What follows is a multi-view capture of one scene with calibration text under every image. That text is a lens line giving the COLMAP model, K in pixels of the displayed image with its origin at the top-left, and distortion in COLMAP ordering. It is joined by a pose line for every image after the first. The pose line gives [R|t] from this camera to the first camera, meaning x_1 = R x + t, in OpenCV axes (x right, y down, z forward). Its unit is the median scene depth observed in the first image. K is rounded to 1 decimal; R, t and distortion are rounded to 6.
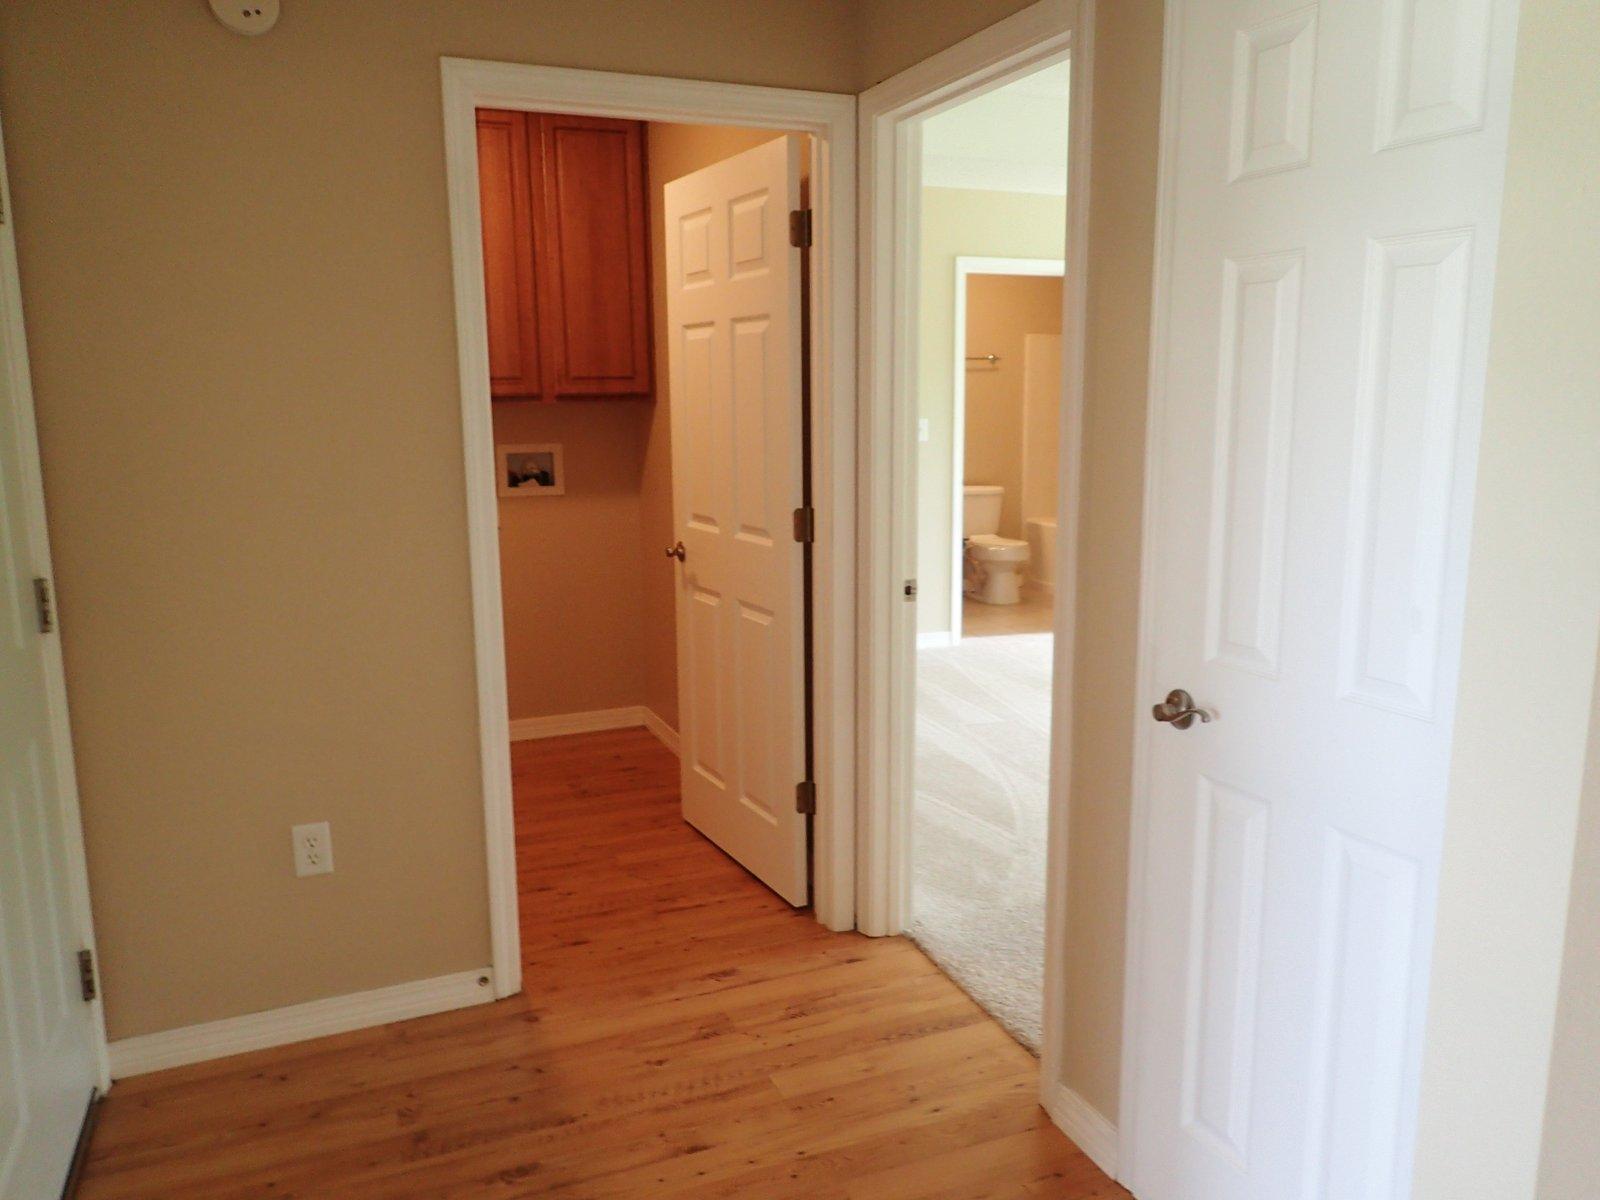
lens RADIAL K [[1186.1, 0, 804.5], [0, 1186.1, 593.1], [0, 0, 1]] dist [0.020670, -0.004951]
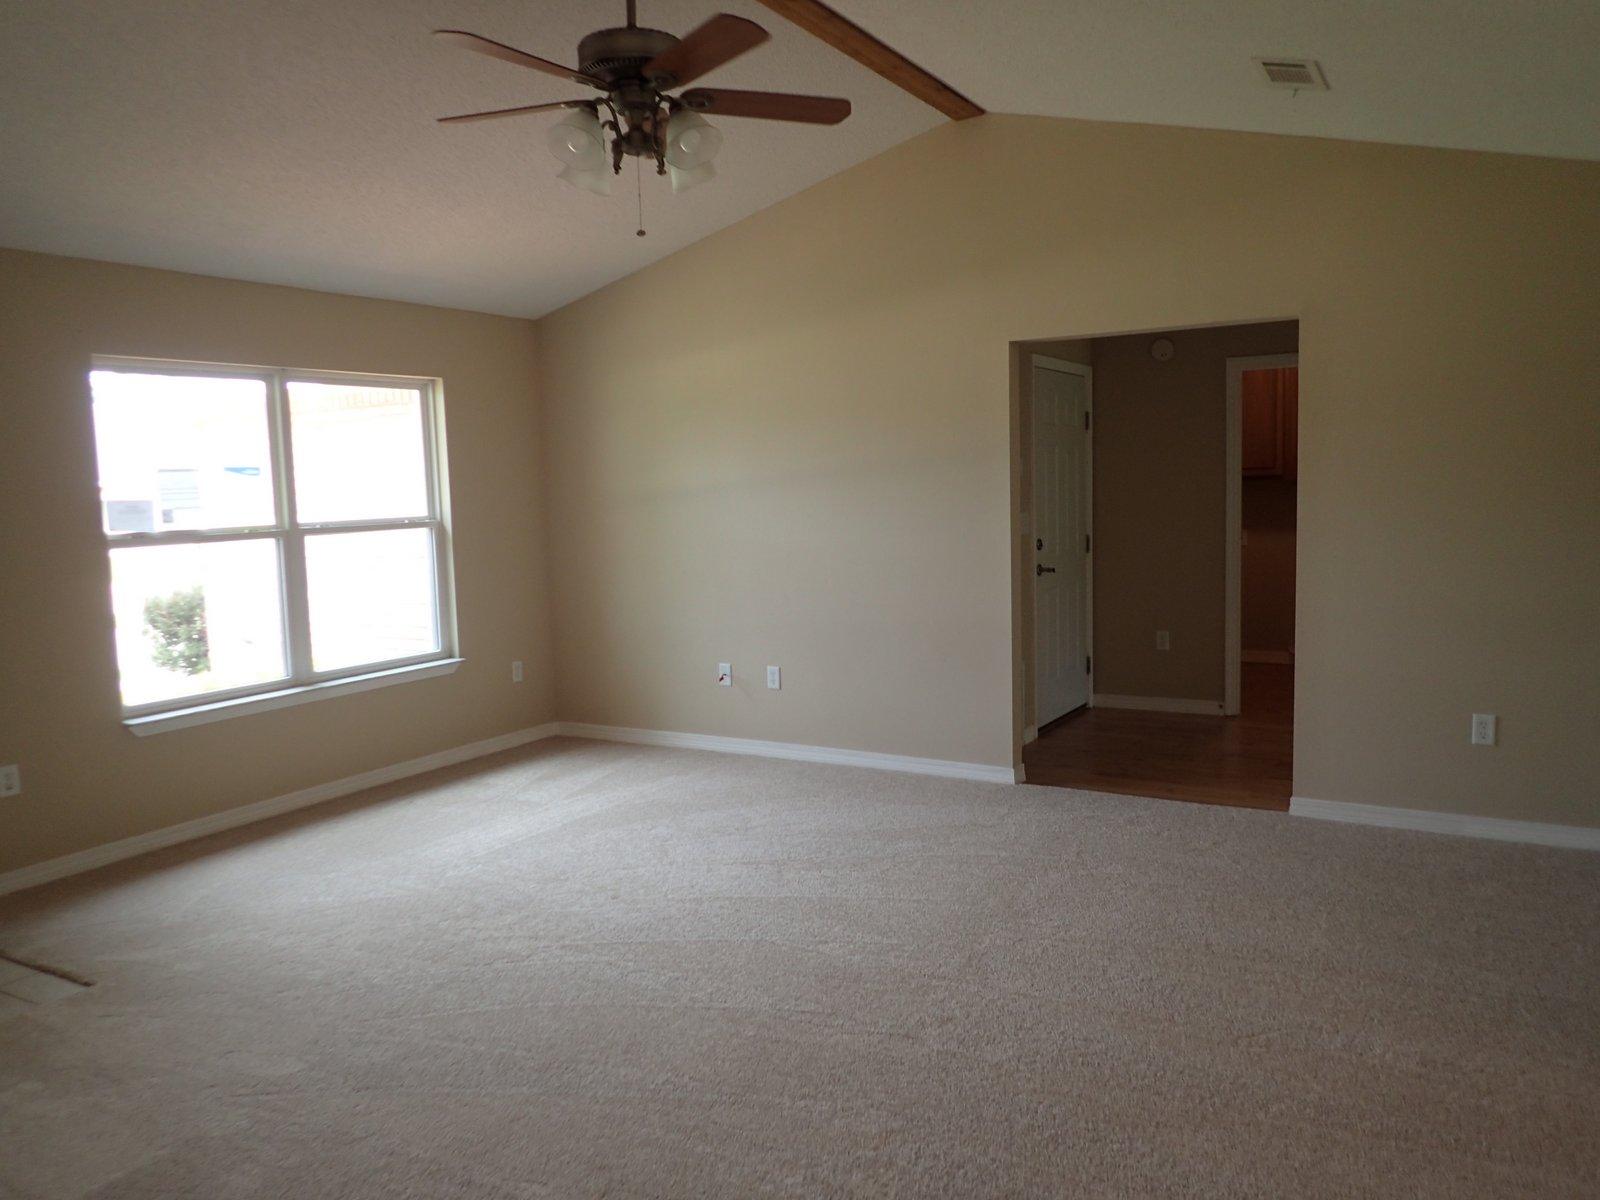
lens RADIAL K [[1186.1, 0, 804.5], [0, 1186.1, 593.1], [0, 0, 1]] dist [0.020670, -0.004951]
pose [[0.593052, 0.062550, -0.802731, 0.712690], [-0.114298, 0.993422, -0.007033, 0.120625], [0.797010, 0.095921, 0.596300, -0.720750]]
